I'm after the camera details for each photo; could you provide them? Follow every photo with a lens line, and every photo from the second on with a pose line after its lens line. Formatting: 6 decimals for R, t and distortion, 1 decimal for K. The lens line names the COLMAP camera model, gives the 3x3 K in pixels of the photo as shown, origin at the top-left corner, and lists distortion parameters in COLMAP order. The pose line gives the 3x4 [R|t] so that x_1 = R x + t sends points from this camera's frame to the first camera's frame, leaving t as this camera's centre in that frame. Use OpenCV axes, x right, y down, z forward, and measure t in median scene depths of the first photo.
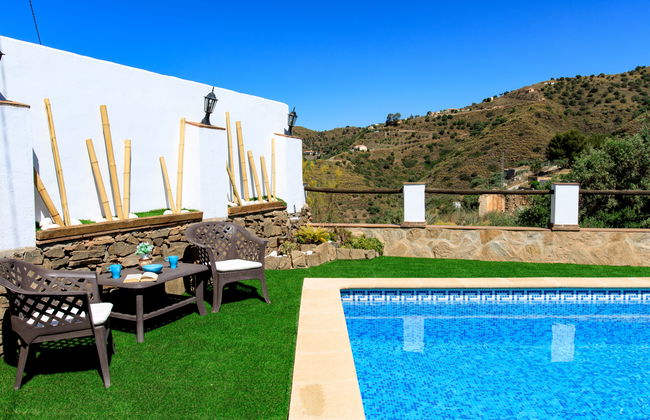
lens RADIAL K [[529.8, 0, 325.0], [0, 529.8, 210.0], [0, 0, 1]] dist [0.006428, 0.002535]
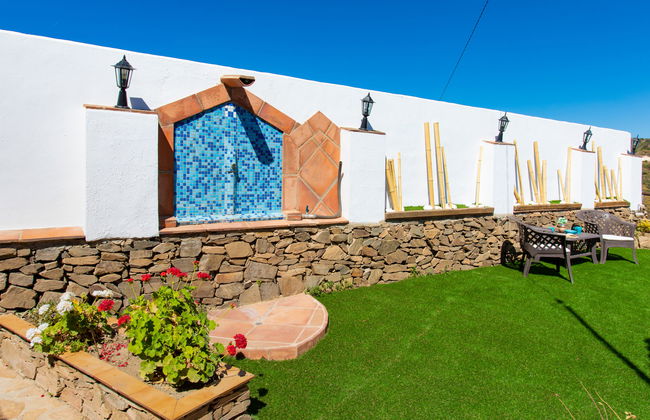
lens RADIAL K [[401.0, 0, 324.3], [0, 401.0, 189.0], [0, 0, 1]] dist [-0.000186, 0.000015]
pose [[0.823092, 0.052291, -0.565496, -0.044243], [-0.073646, 0.997172, -0.014986, 0.008229], [0.563113, 0.053981, 0.824615, -0.107980]]
